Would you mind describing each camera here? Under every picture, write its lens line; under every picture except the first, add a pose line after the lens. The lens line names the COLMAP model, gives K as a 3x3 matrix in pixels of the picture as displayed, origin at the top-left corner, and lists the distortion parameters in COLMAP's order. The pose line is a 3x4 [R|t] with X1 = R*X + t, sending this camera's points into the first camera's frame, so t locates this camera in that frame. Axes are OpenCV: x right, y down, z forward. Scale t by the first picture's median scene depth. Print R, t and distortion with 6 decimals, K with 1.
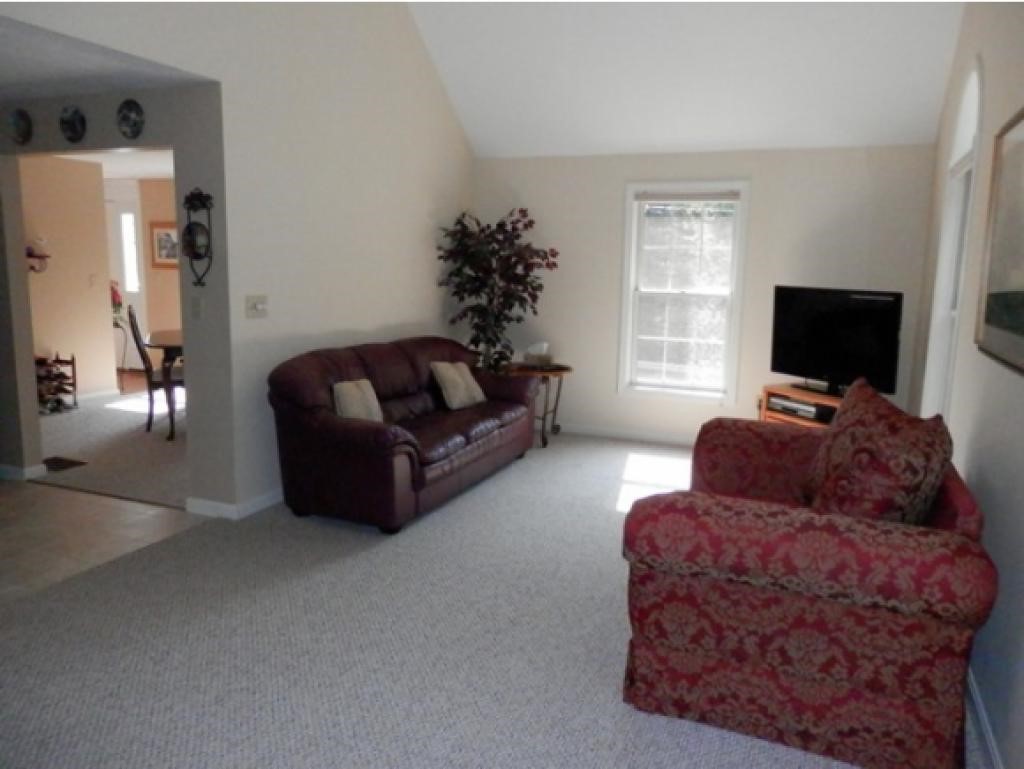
lens RADIAL K [[751.2, 0, 514.1], [0, 751.2, 383.6], [0, 0, 1]] dist [0.003489, 0.011442]
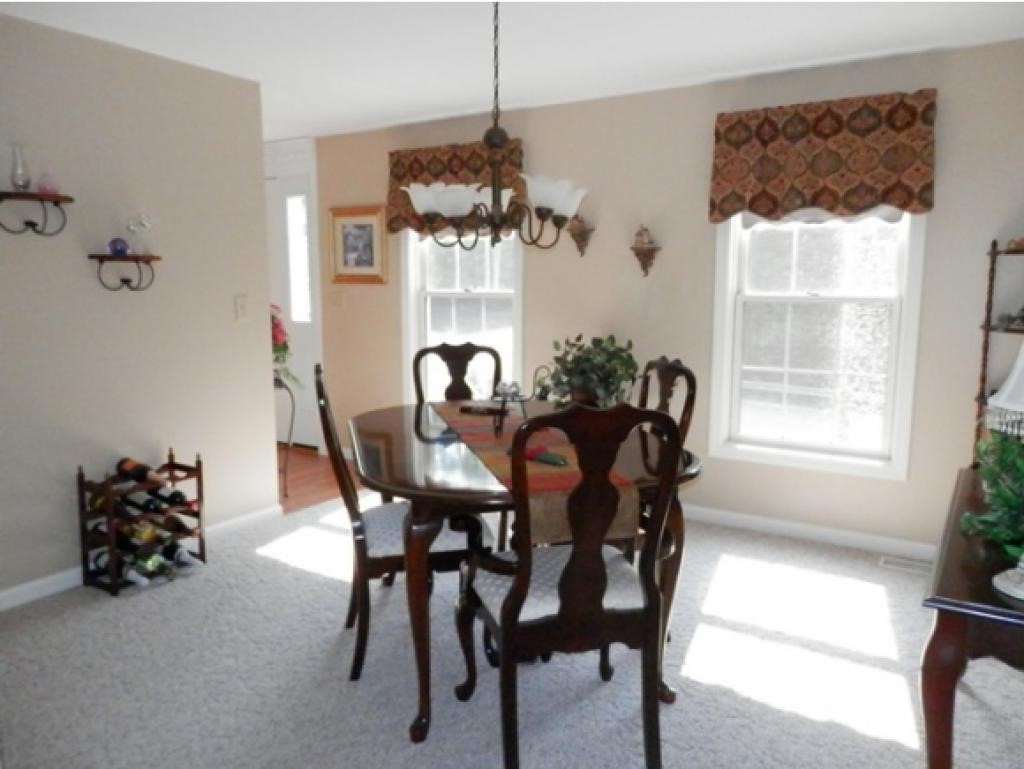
lens RADIAL K [[751.2, 0, 507.7], [0, 751.2, 383.4], [0, 0, 1]] dist [0.003489, 0.011442]
pose [[0.983372, 0.003033, -0.181578, -0.258766], [-0.007234, 0.999721, -0.022477, -0.066609], [0.181459, 0.023417, 0.983120, 0.479914]]
